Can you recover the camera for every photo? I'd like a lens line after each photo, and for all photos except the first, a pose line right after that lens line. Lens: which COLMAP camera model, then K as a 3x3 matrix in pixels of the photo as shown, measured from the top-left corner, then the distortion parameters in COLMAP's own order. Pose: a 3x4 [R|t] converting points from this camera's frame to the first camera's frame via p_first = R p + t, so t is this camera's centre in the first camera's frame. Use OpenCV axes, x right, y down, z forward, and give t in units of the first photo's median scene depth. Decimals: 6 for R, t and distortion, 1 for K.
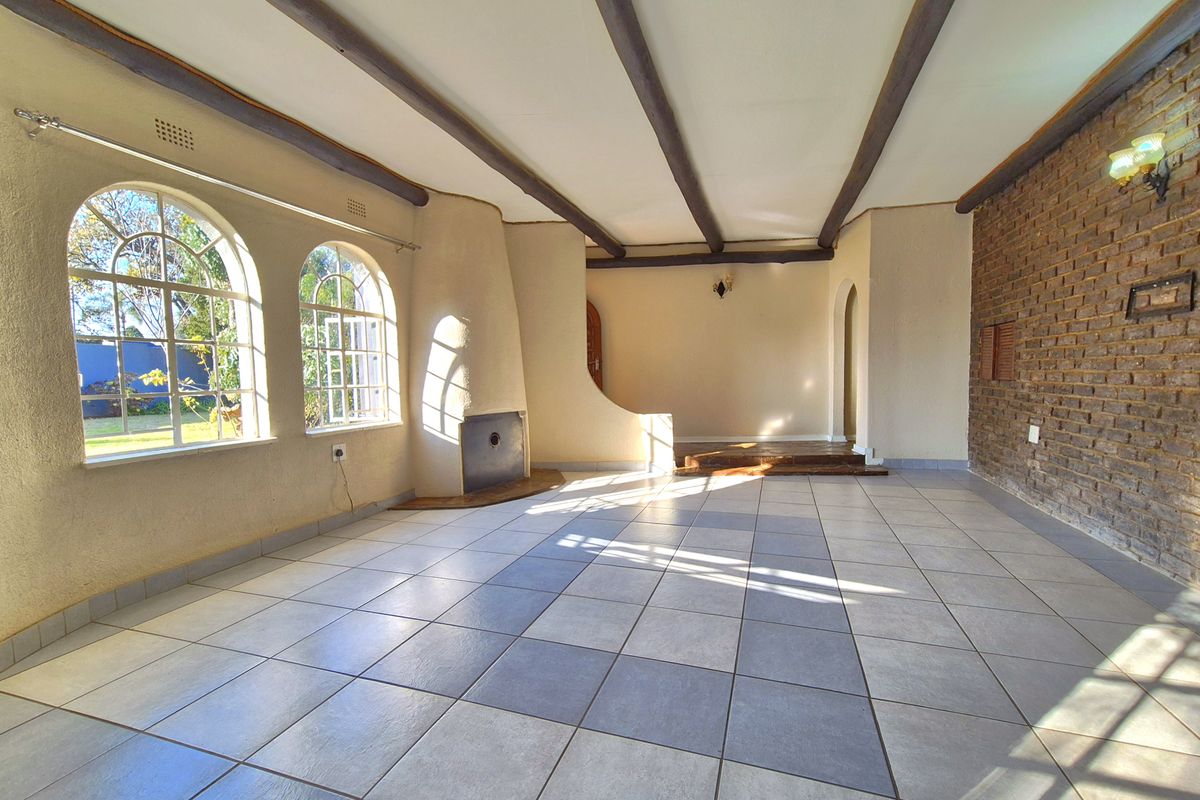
lens RADIAL K [[510.4, 0, 596.0], [0, 510.4, 414.6], [0, 0, 1]] dist [-0.001965, 0.000242]
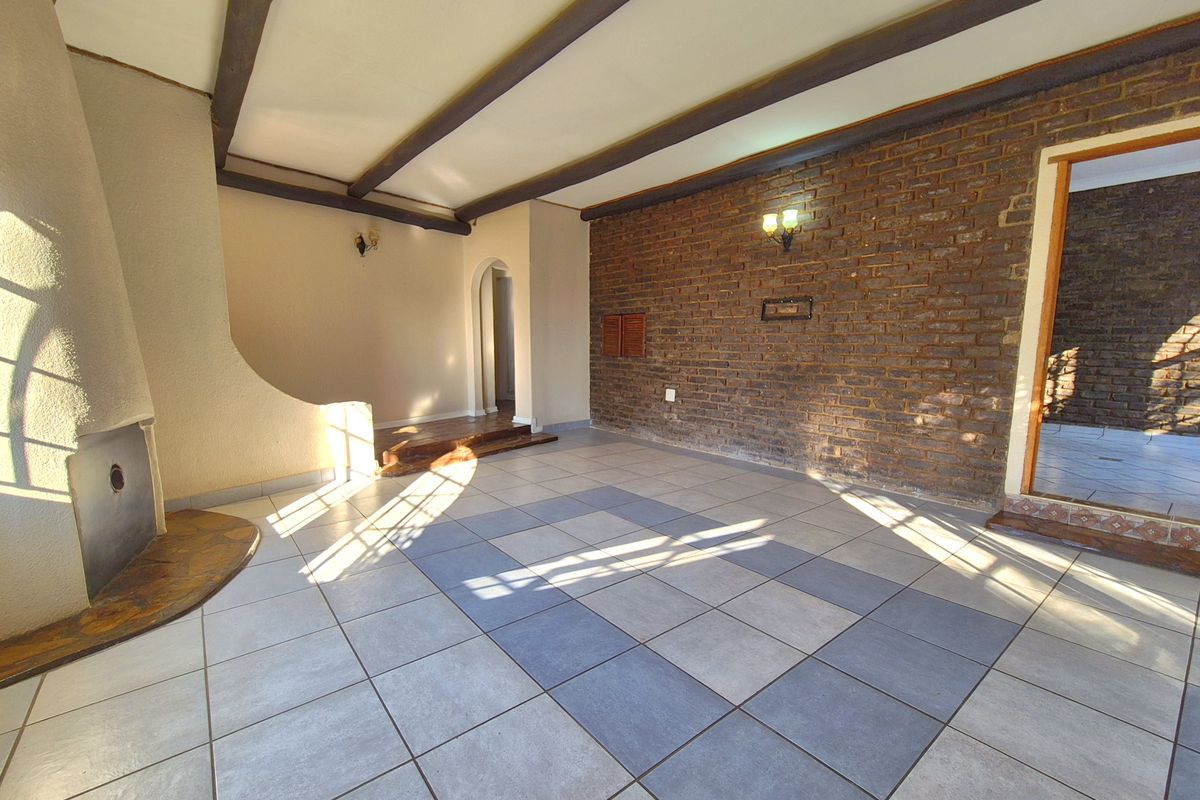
lens RADIAL K [[510.4, 0, 596.0], [0, 510.4, 414.6], [0, 0, 1]] dist [-0.001965, 0.000242]
pose [[0.534780, -0.100059, 0.839046, -0.523893], [0.055114, 0.994980, 0.083527, -0.043734], [-0.843192, 0.001575, 0.537610, 0.470607]]
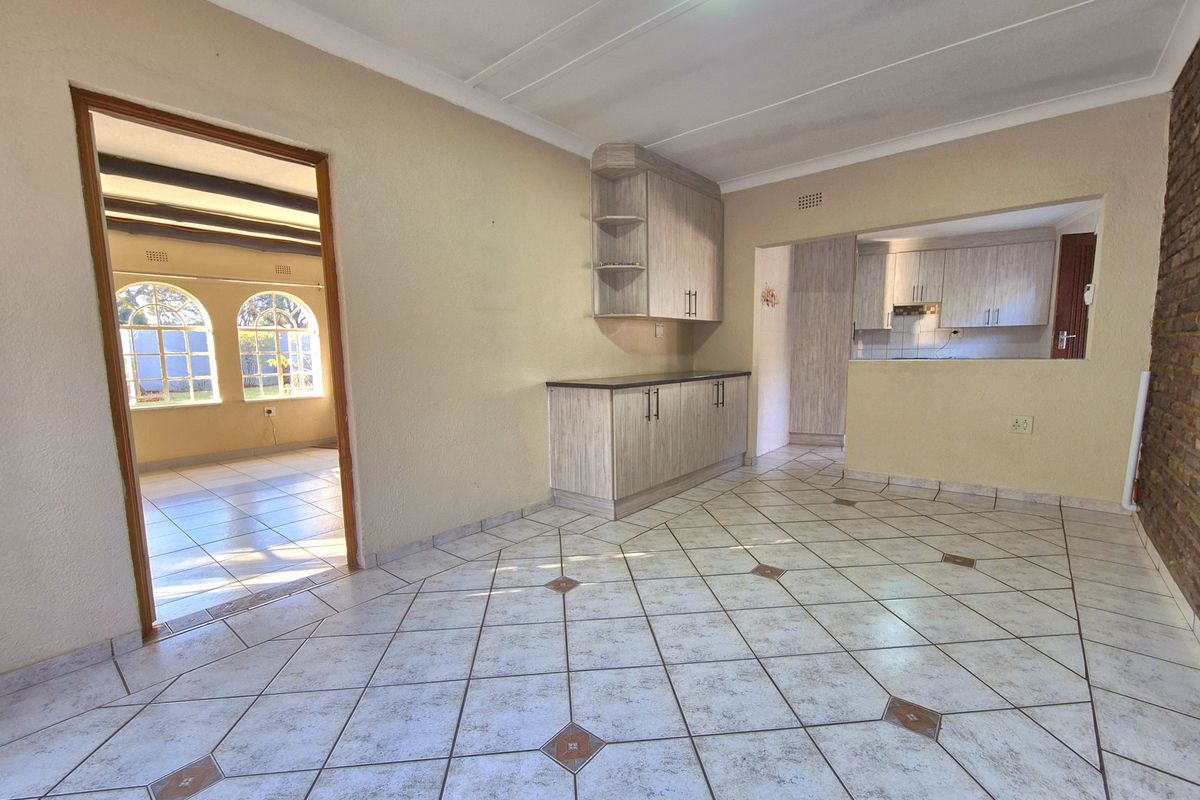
lens RADIAL K [[510.4, 0, 596.0], [0, 510.4, 414.6], [0, 0, 1]] dist [-0.001965, 0.000242]
pose [[0.932540, 0.046719, -0.358032, 1.278980], [-0.028565, 0.998032, 0.055829, -0.050106], [0.359936, -0.041836, 0.932039, -0.264378]]
